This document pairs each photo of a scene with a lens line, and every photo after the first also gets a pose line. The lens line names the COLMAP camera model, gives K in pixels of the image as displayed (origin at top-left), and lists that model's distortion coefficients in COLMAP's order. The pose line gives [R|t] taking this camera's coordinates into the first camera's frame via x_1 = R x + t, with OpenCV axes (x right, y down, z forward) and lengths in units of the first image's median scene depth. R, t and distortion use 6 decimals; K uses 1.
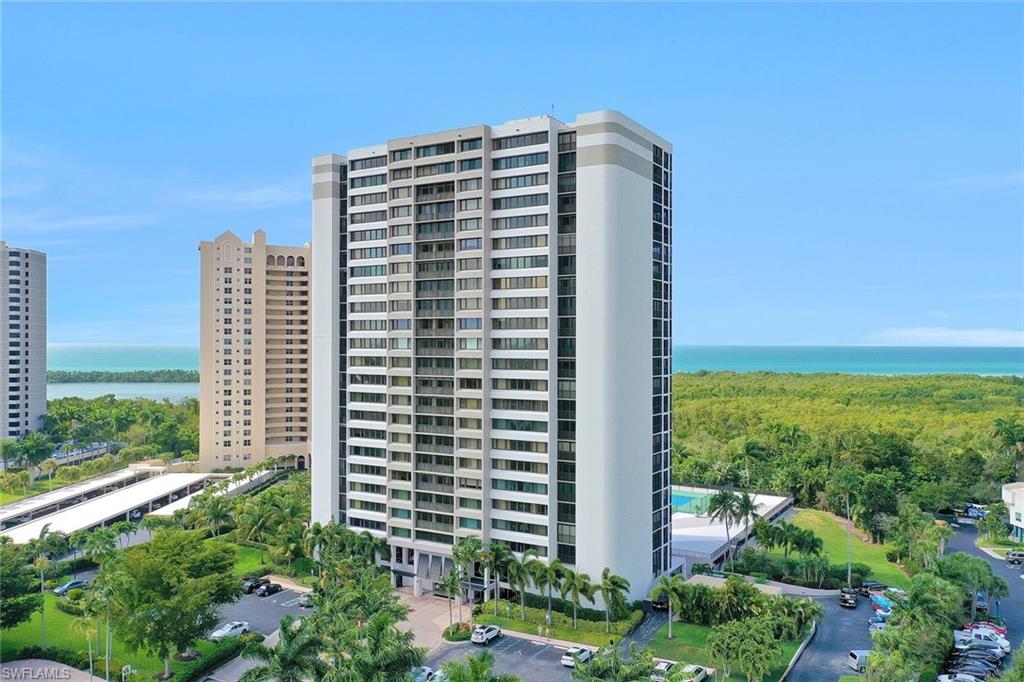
lens RADIAL K [[819.6, 0, 513.7], [0, 819.6, 347.0], [0, 0, 1]] dist [-0.009328, -0.009581]
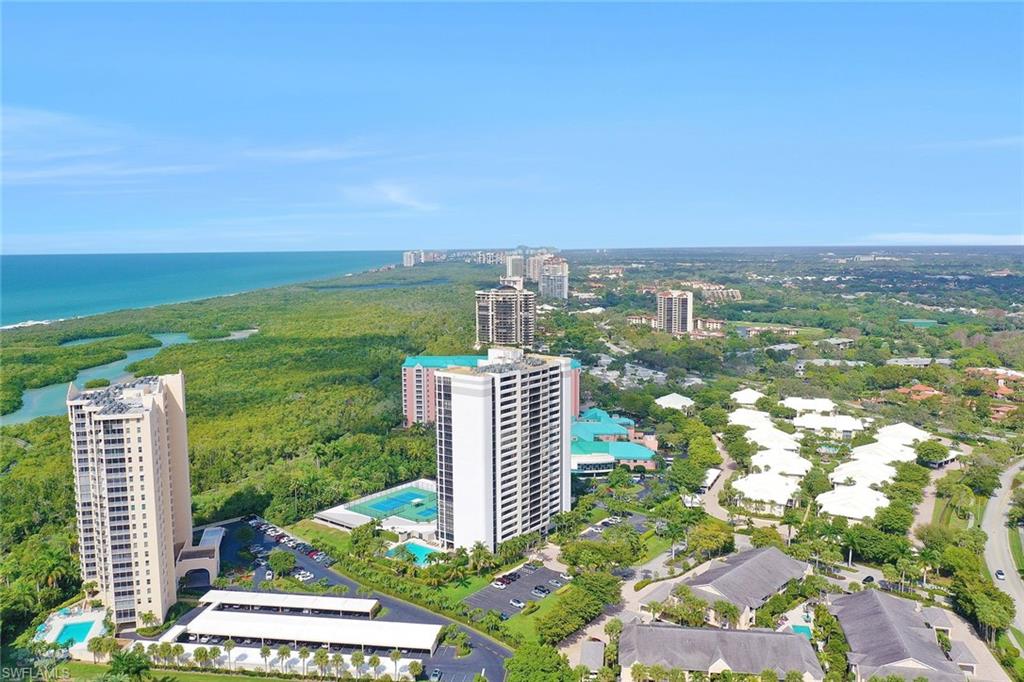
lens RADIAL K [[819.6, 0, 511.9], [0, 819.6, 342.9], [0, 0, 1]] dist [-0.009328, -0.009581]
pose [[0.118830, -0.126702, 0.984797, -2.518737], [0.010576, 0.991930, 0.126344, -0.643810], [-0.992858, -0.004598, 0.119211, 0.764340]]
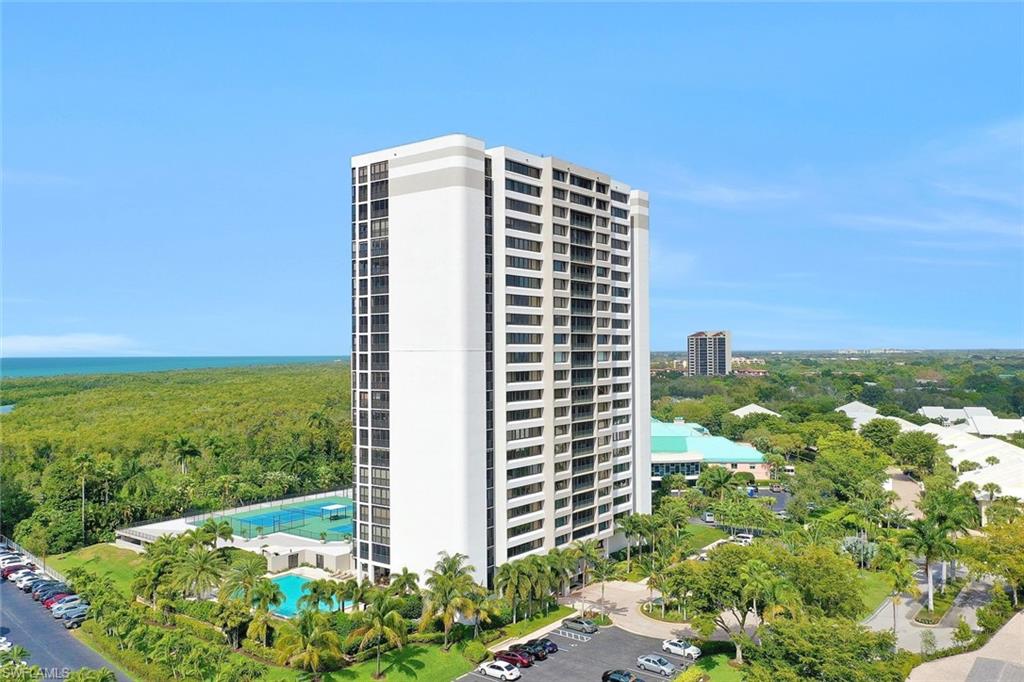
lens RADIAL K [[819.6, 0, 511.8], [0, 819.6, 339.1], [0, 0, 1]] dist [-0.009328, -0.009581]
pose [[0.114541, 0.009101, 0.993377, -1.195897], [0.009204, 0.999905, -0.010222, -0.017531], [-0.993376, 0.010314, 0.114446, 0.958933]]
